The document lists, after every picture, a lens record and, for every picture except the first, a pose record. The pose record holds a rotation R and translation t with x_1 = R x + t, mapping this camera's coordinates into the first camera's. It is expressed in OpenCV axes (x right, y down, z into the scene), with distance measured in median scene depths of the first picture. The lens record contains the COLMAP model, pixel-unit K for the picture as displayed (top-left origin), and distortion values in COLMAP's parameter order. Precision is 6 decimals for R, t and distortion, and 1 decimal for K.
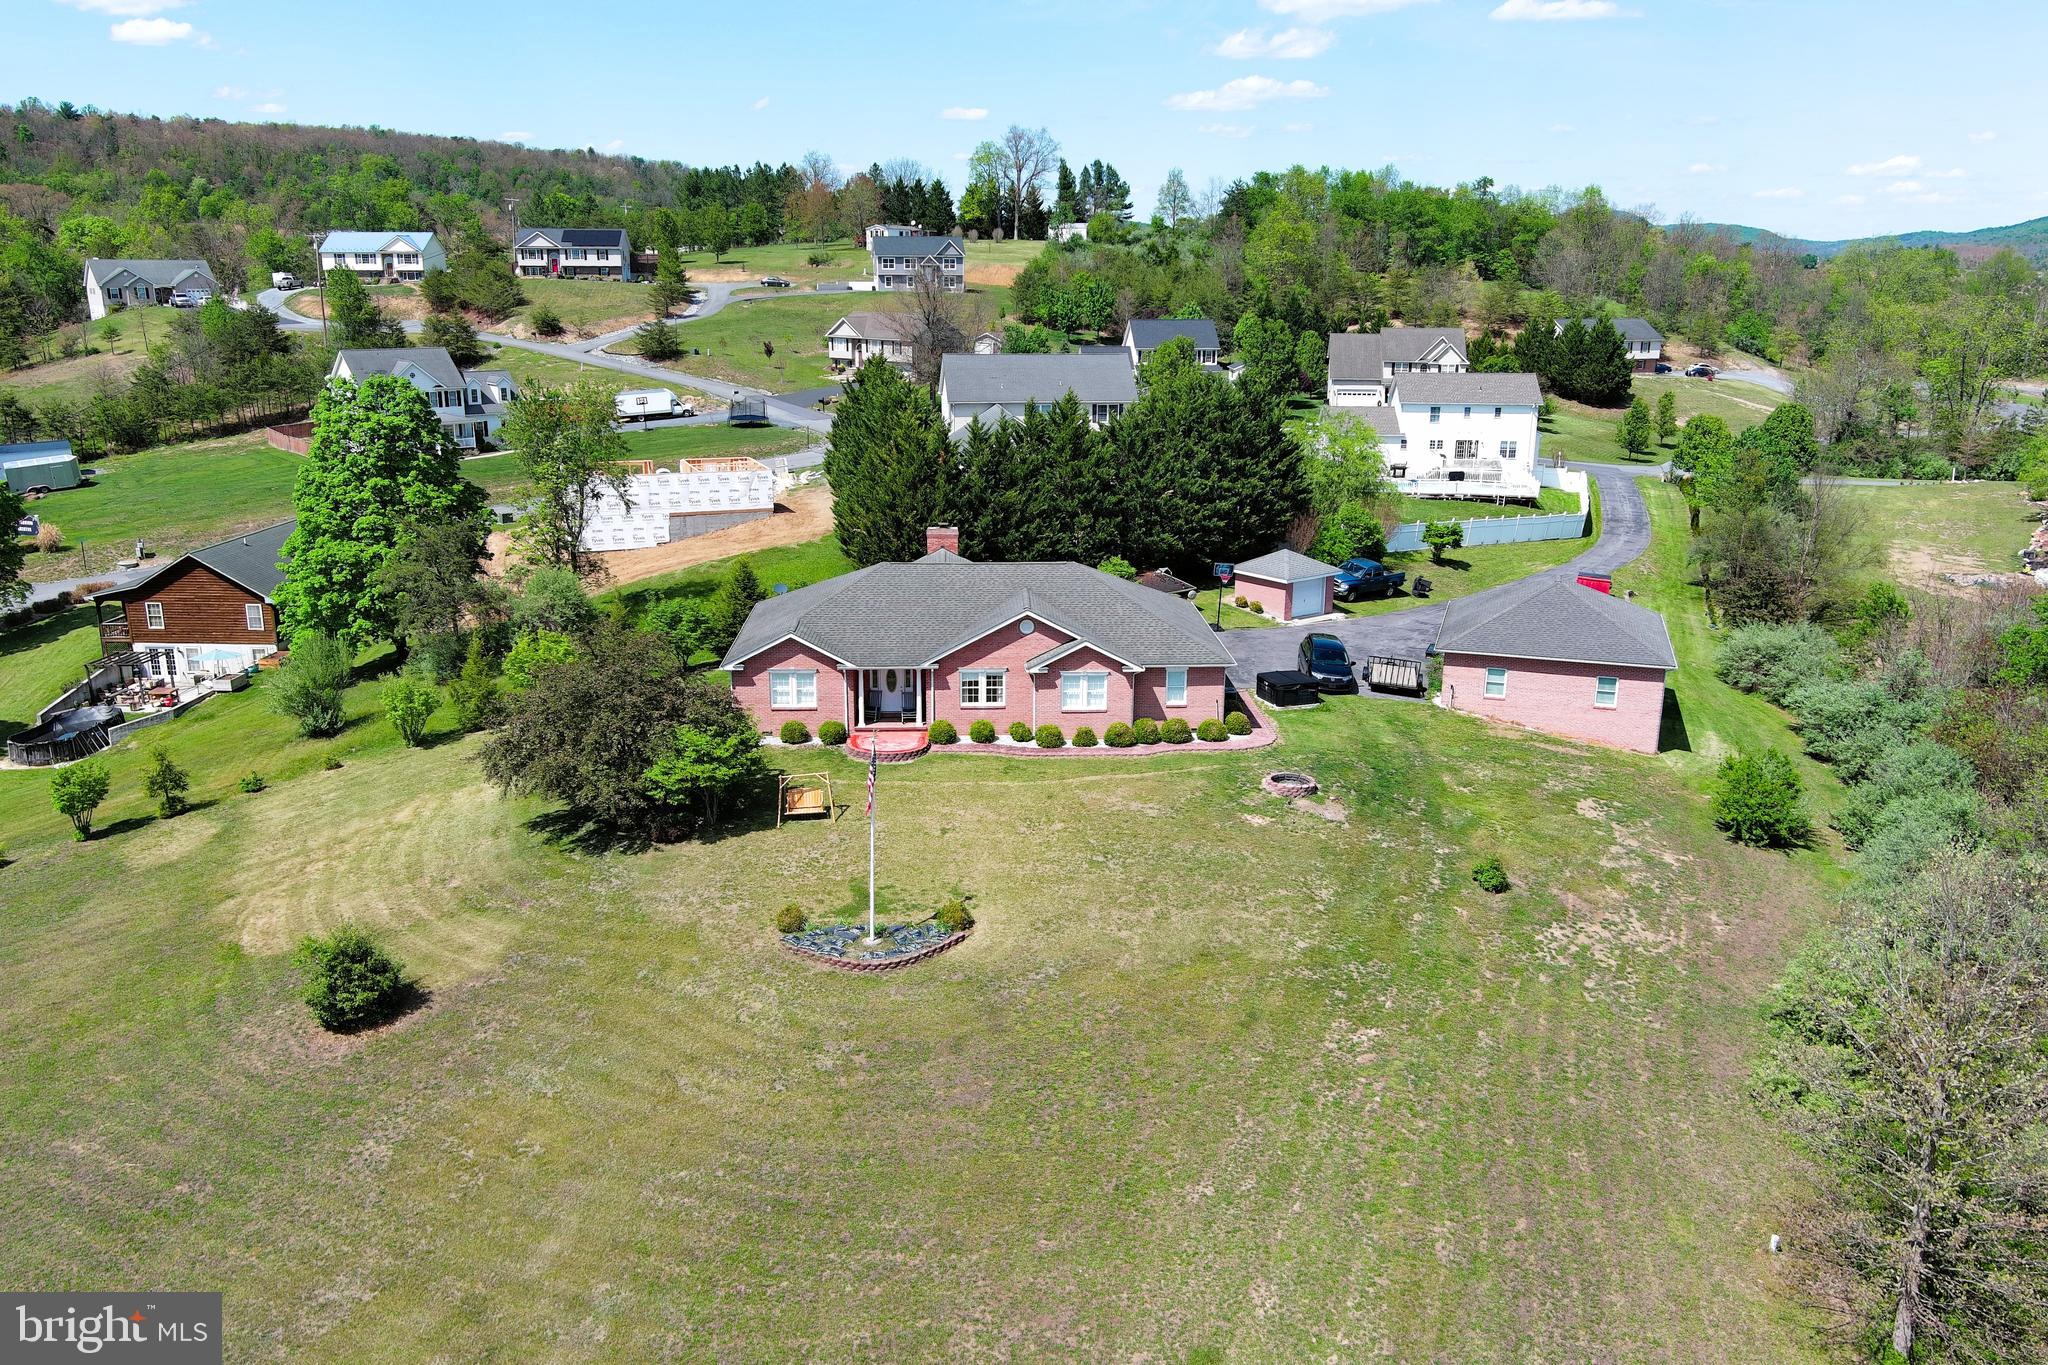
lens RADIAL K [[1587.9, 0, 1020.9], [0, 1587.9, 681.9], [0, 0, 1]] dist [0.027887, -0.025870]
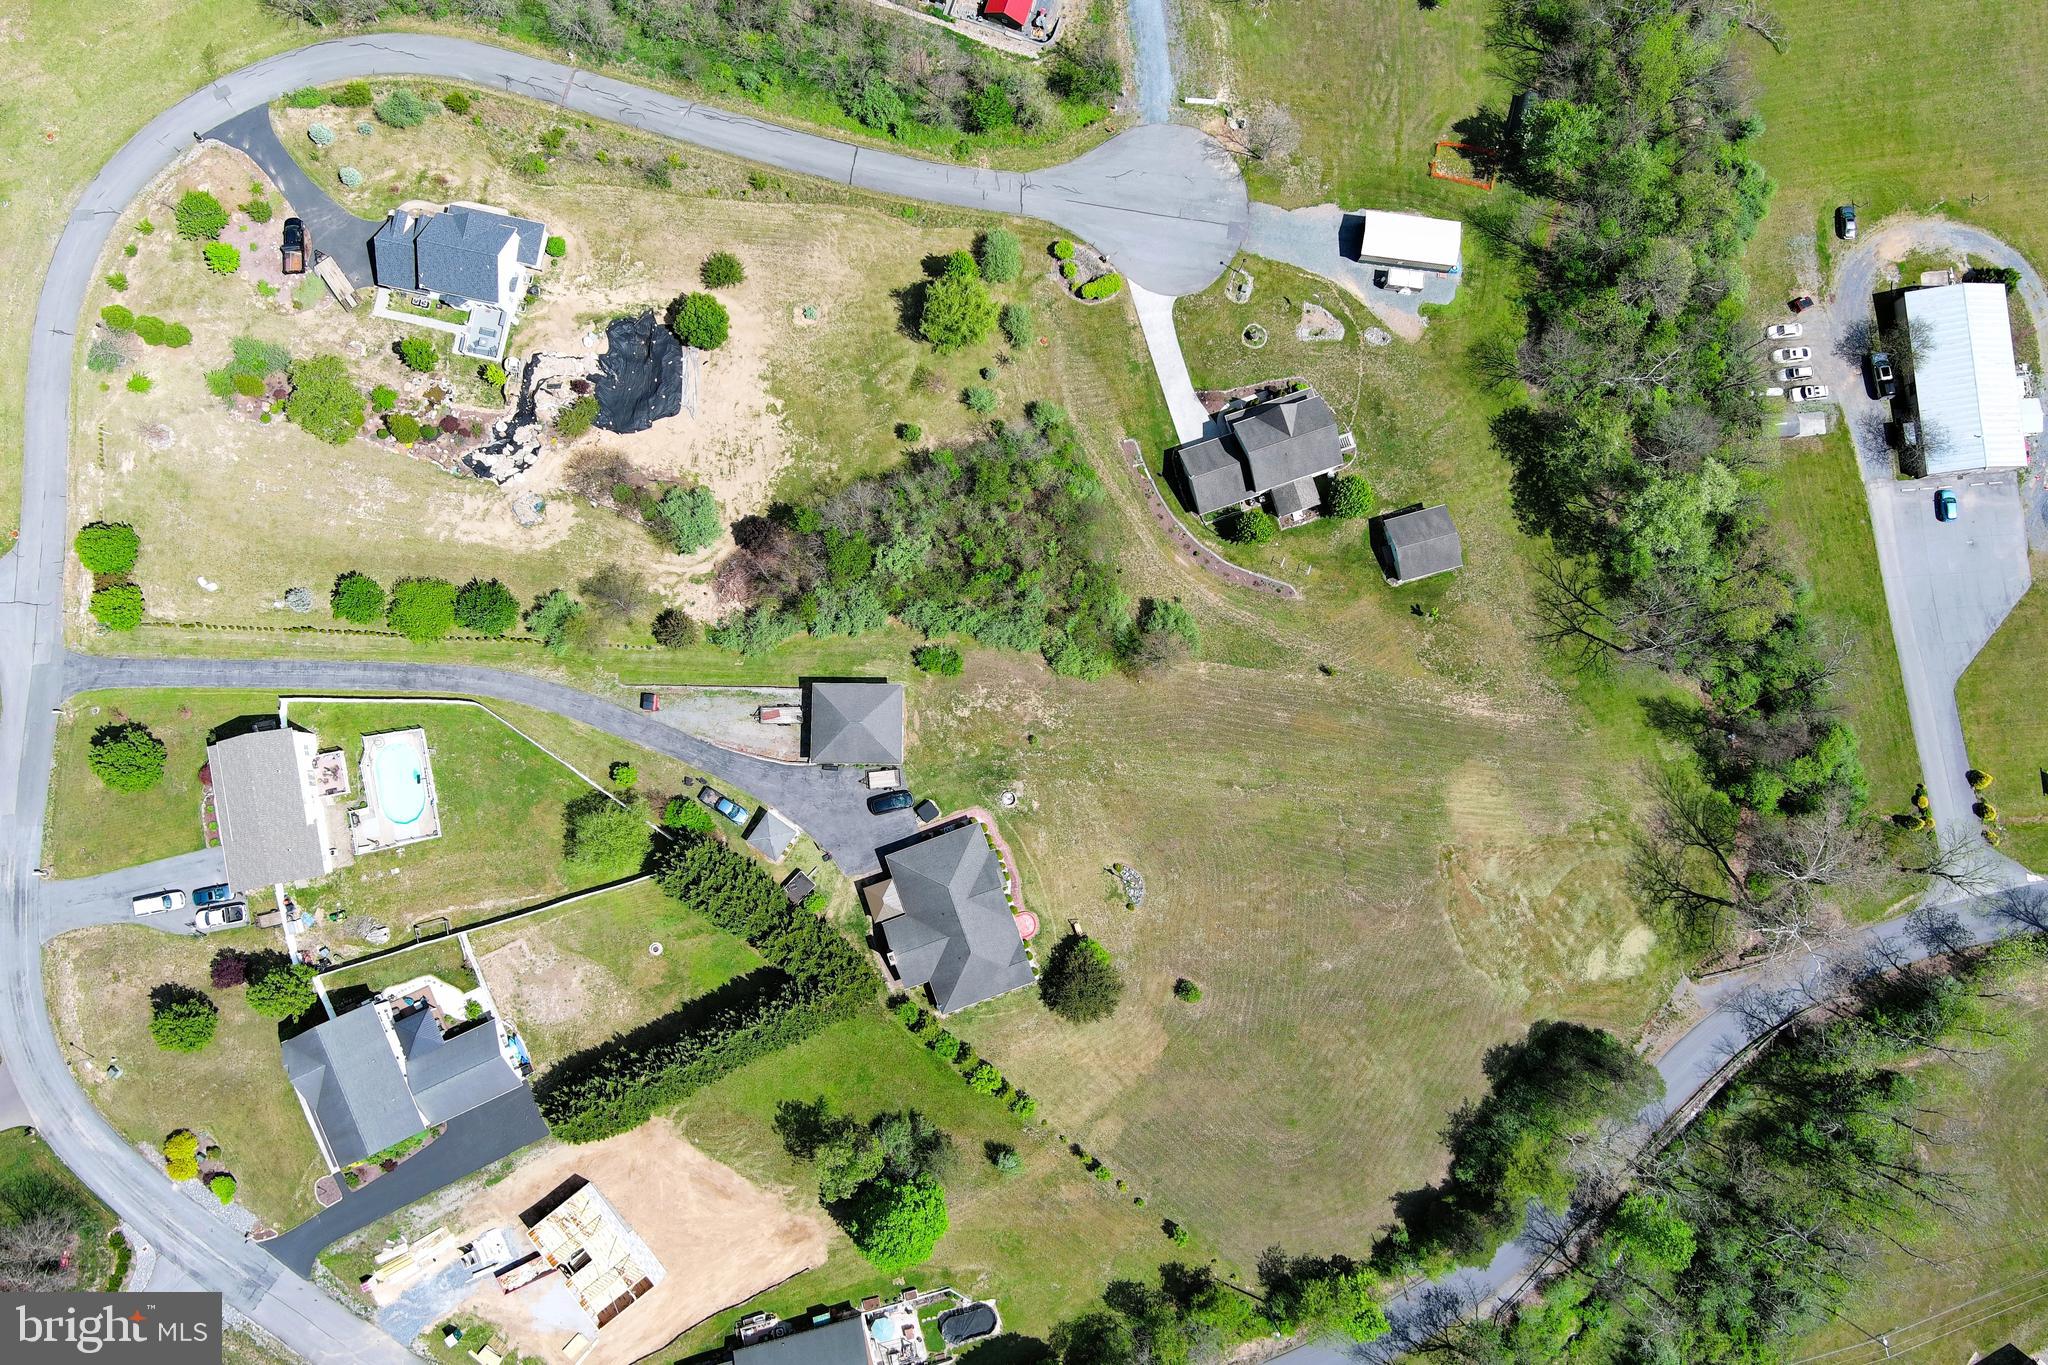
lens RADIAL K [[1587.9, 0, 1018.5], [0, 1587.9, 694.2], [0, 0, 1]] dist [0.027887, -0.025870]
pose [[-0.300549, -0.951398, 0.067179, 0.142039], [0.245200, -0.009007, 0.969431, -2.973551], [-0.921709, 0.307834, 0.235990, 0.126607]]
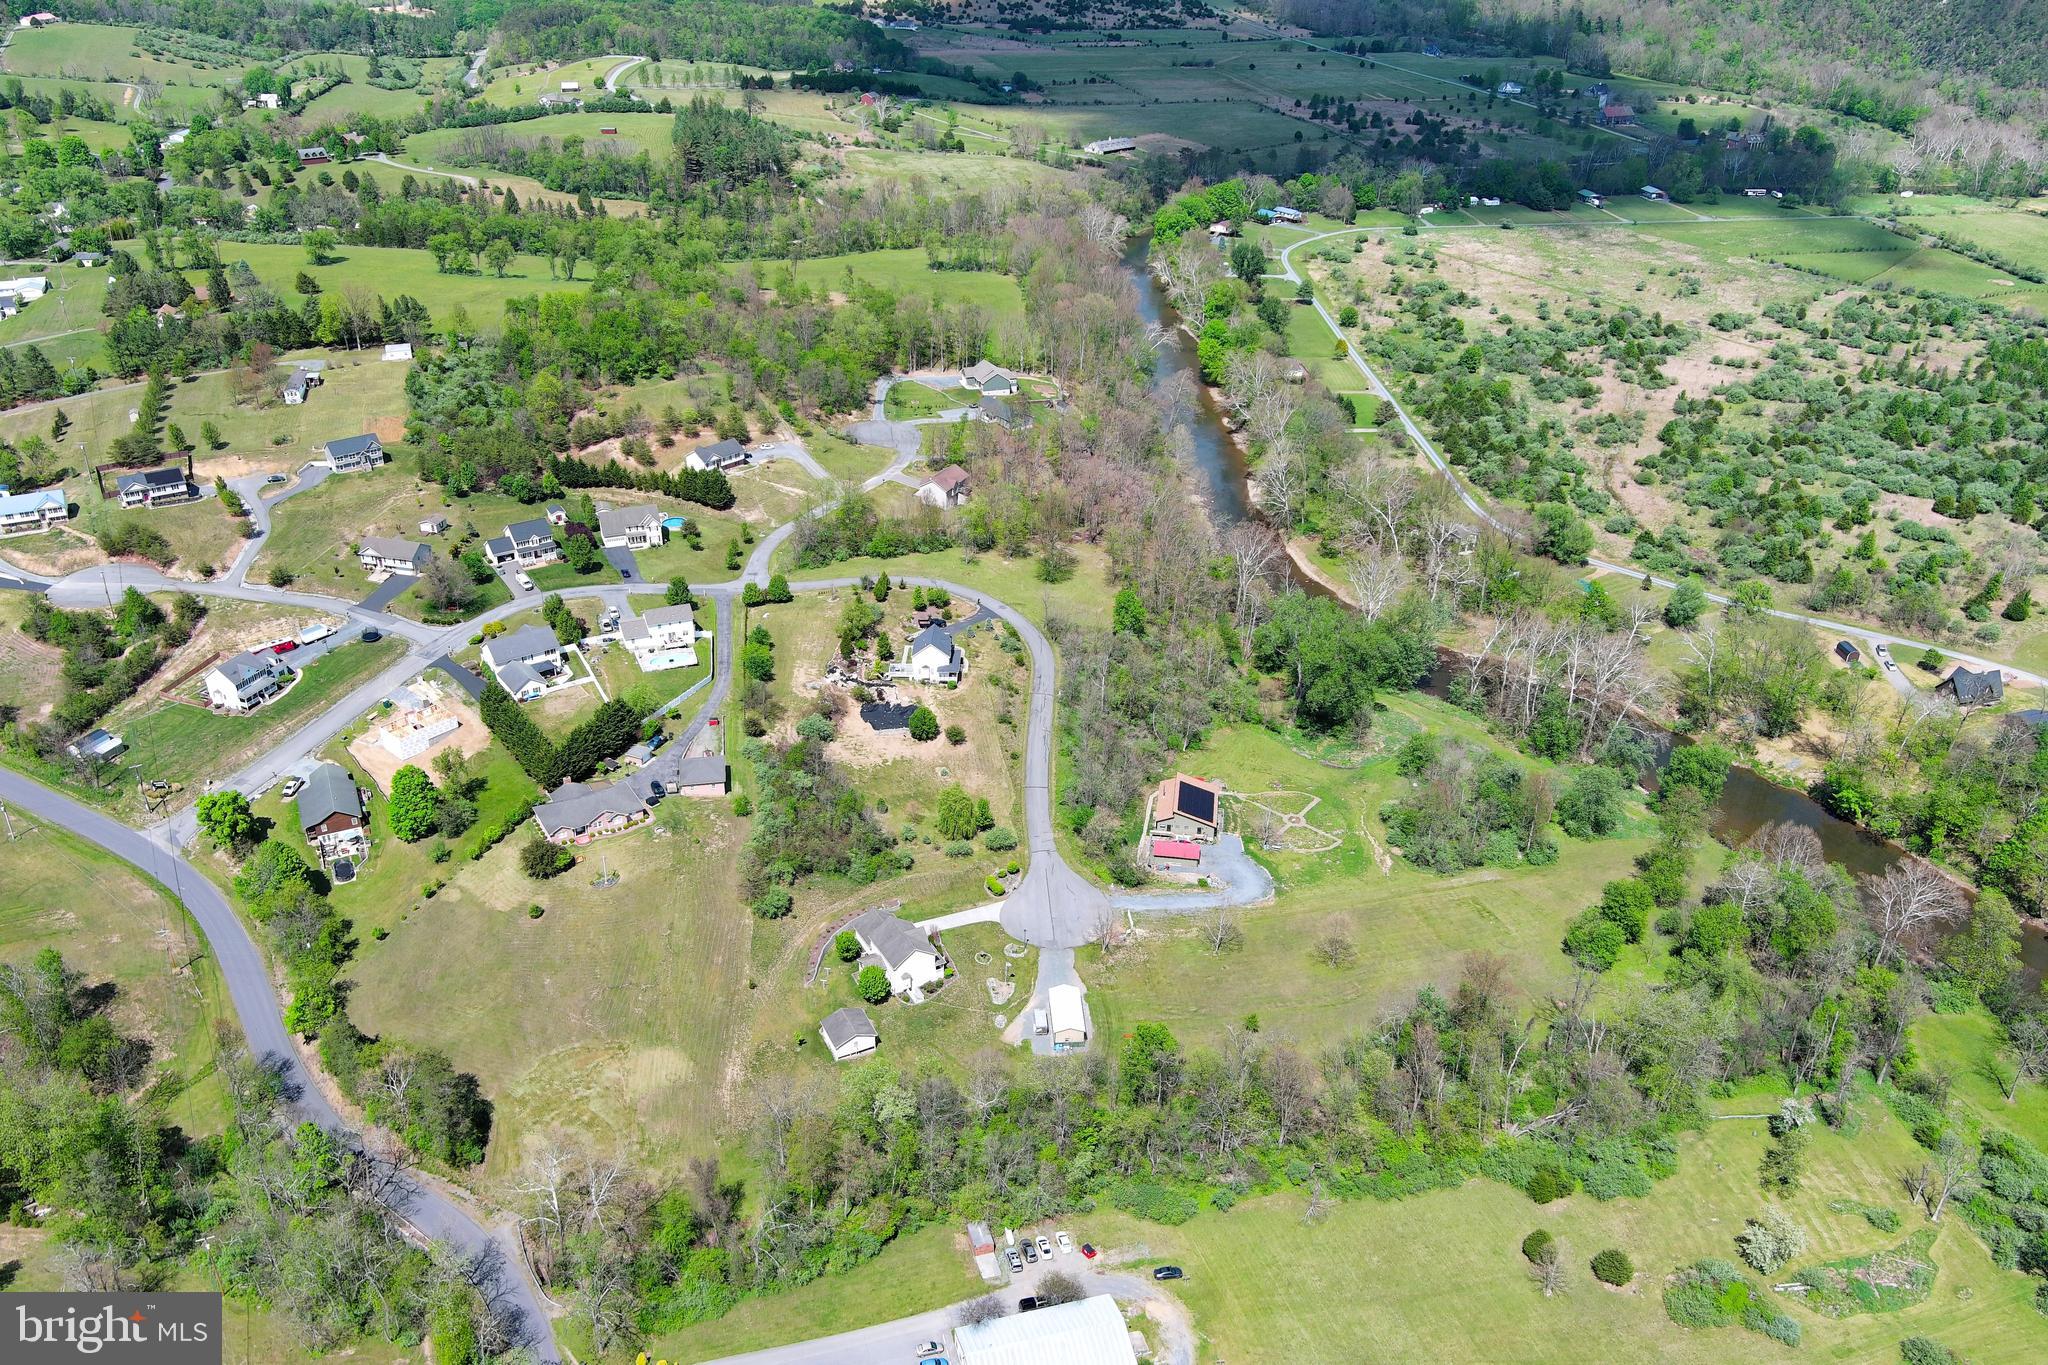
lens RADIAL K [[1587.9, 0, 1023.7], [0, 1587.9, 682.4], [0, 0, 1]] dist [0.027887, -0.025870]
pose [[0.880021, -0.224828, 0.418349, -0.888587], [0.116757, 0.956236, 0.268293, -1.708053], [-0.460360, -0.187258, 0.867758, -4.167900]]
